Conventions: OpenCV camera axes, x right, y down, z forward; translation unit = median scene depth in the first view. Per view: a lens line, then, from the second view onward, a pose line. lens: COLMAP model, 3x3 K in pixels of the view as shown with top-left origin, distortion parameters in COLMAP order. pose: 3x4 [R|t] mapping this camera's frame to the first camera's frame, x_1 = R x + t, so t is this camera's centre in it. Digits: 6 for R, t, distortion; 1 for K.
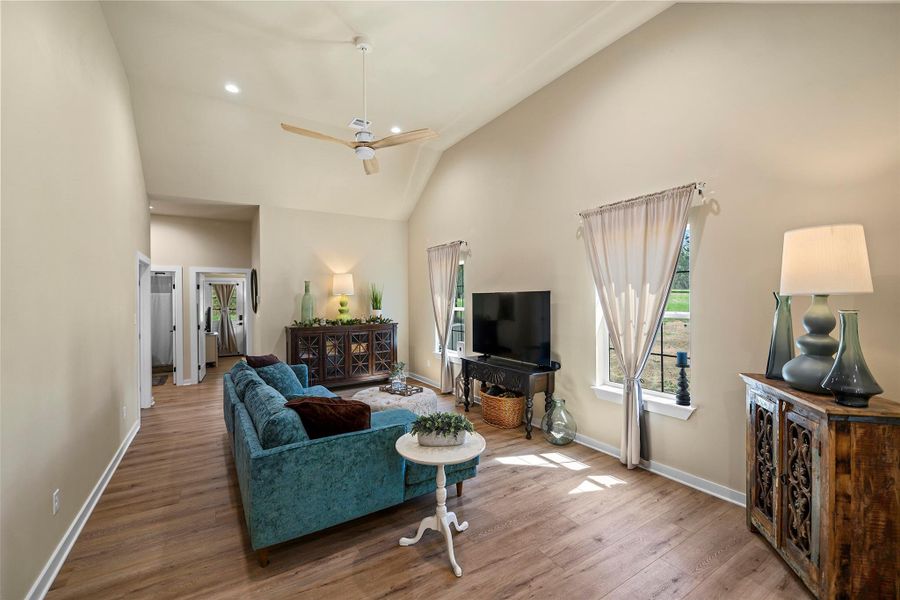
lens RADIAL K [[384.3, 0, 468.8], [0, 384.3, 301.6], [0, 0, 1]] dist [0.012390, 0.000066]
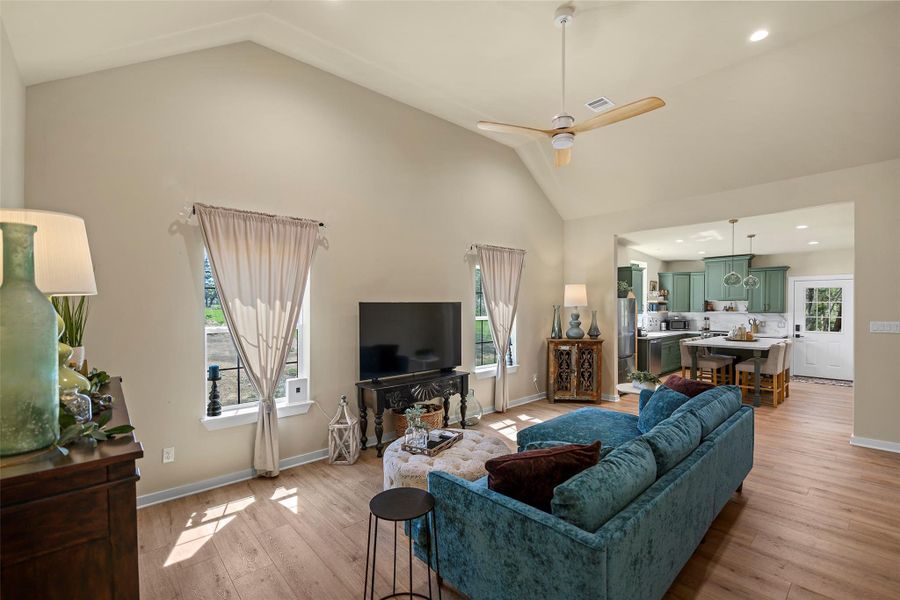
lens RADIAL K [[384.3, 0, 444.0], [0, 384.3, 306.3], [0, 0, 1]] dist [0.012390, 0.000066]
pose [[-0.125300, -0.002490, 0.992116, -1.078508], [0.010120, 0.999942, 0.003788, -0.022160], [-0.992067, 0.010514, -0.125267, 1.339423]]
